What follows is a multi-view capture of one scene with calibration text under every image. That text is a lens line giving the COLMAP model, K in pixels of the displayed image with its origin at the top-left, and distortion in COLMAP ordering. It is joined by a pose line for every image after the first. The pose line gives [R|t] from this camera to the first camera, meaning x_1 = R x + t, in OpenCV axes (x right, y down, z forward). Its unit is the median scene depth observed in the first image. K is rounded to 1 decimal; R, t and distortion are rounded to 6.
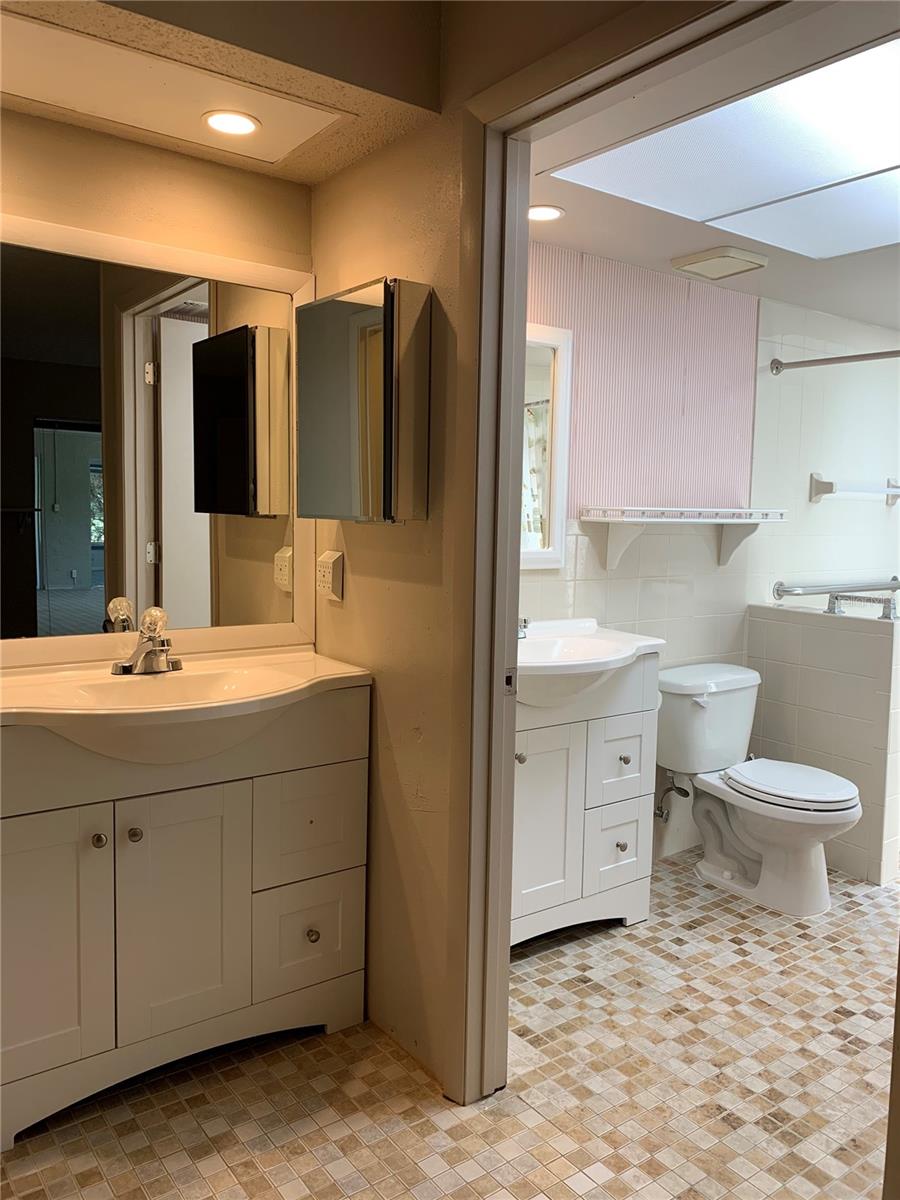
lens RADIAL K [[922.2, 0, 459.0], [0, 922.2, 588.2], [0, 0, 1]] dist [0.020531, -0.030820]
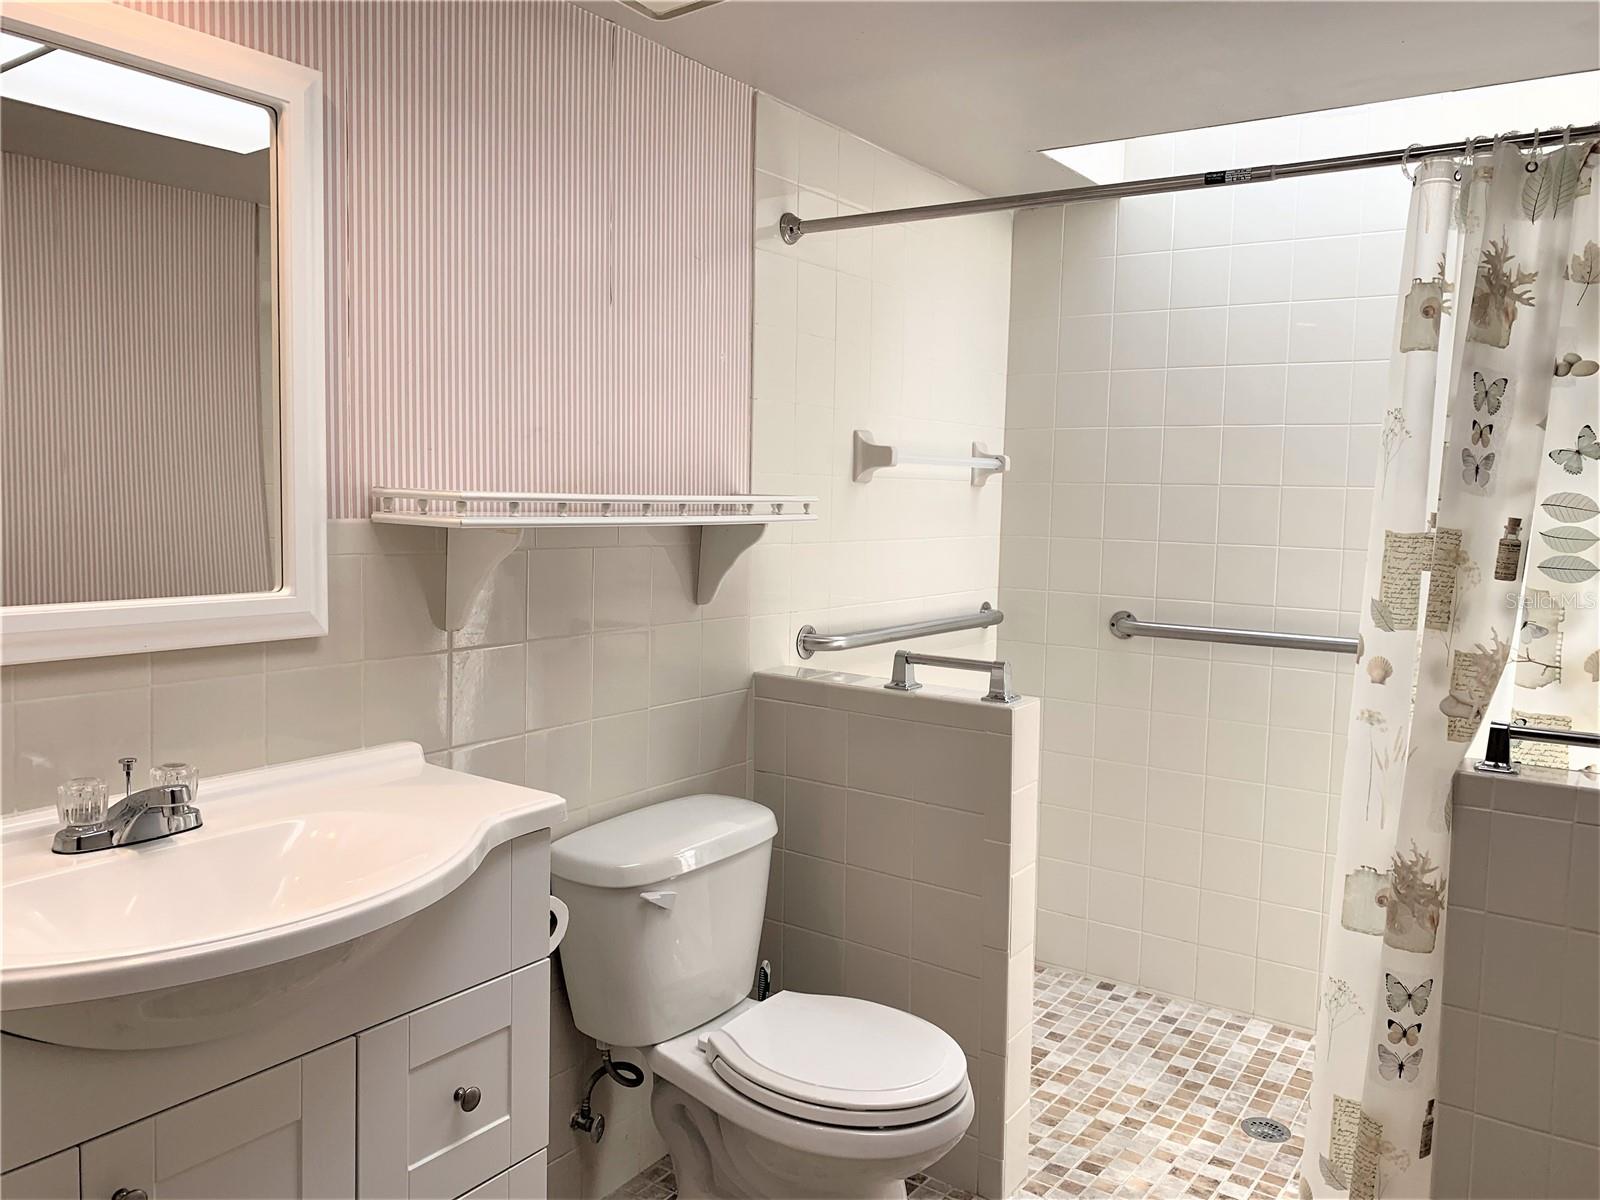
lens RADIAL K [[1229.6, 0, 795.9], [0, 1229.6, 588.3], [0, 0, 1]] dist [0.020531, -0.030820]
pose [[0.947919, -0.024871, 0.317538, 0.122349], [0.026038, 0.999661, 0.000568, -0.033892], [-0.317444, 0.007729, 0.948245, 0.346153]]
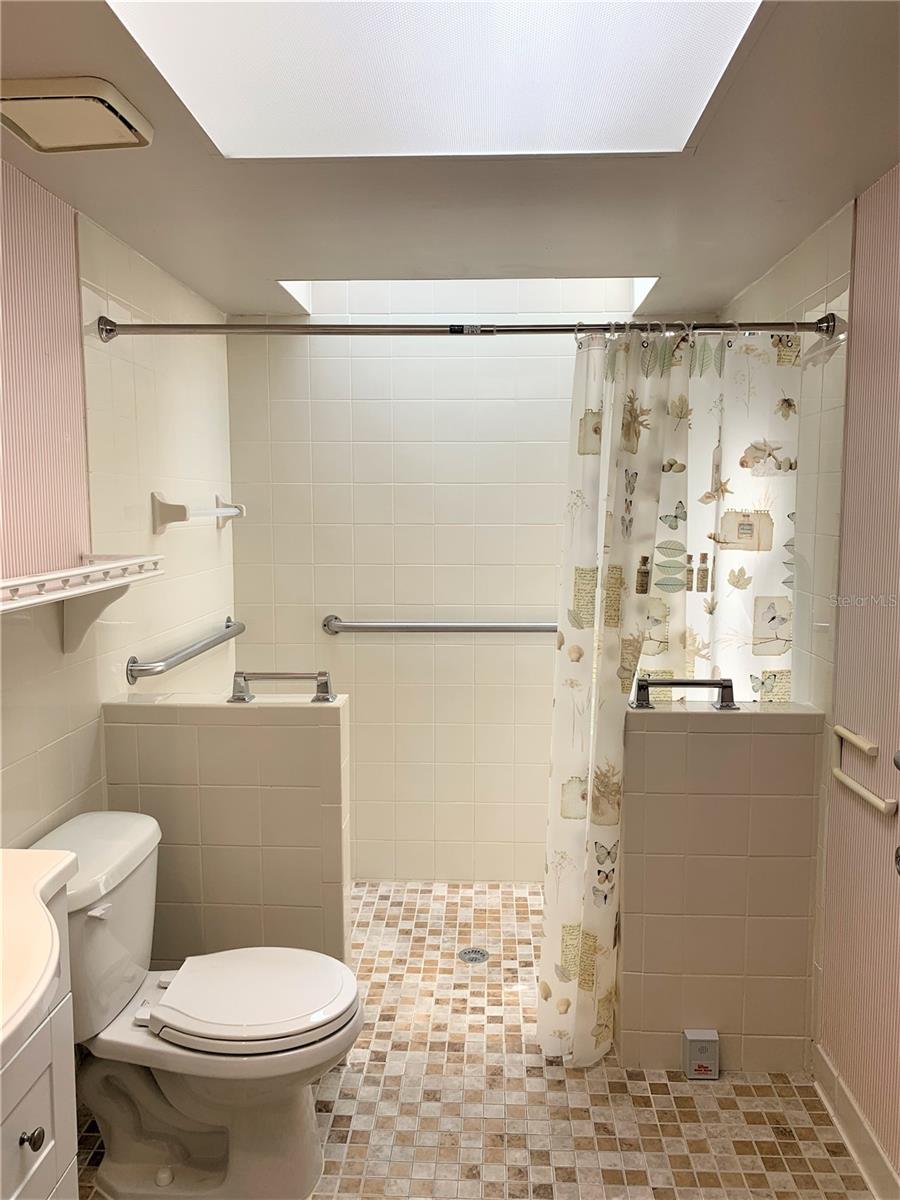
lens RADIAL K [[922.2, 0, 462.7], [0, 922.2, 594.6], [0, 0, 1]] dist [0.020531, -0.030820]
pose [[0.629682, -0.096128, 0.770883, -0.012488], [0.082622, 0.994973, 0.056583, -0.077412], [-0.772447, 0.028062, 0.634459, 0.435171]]
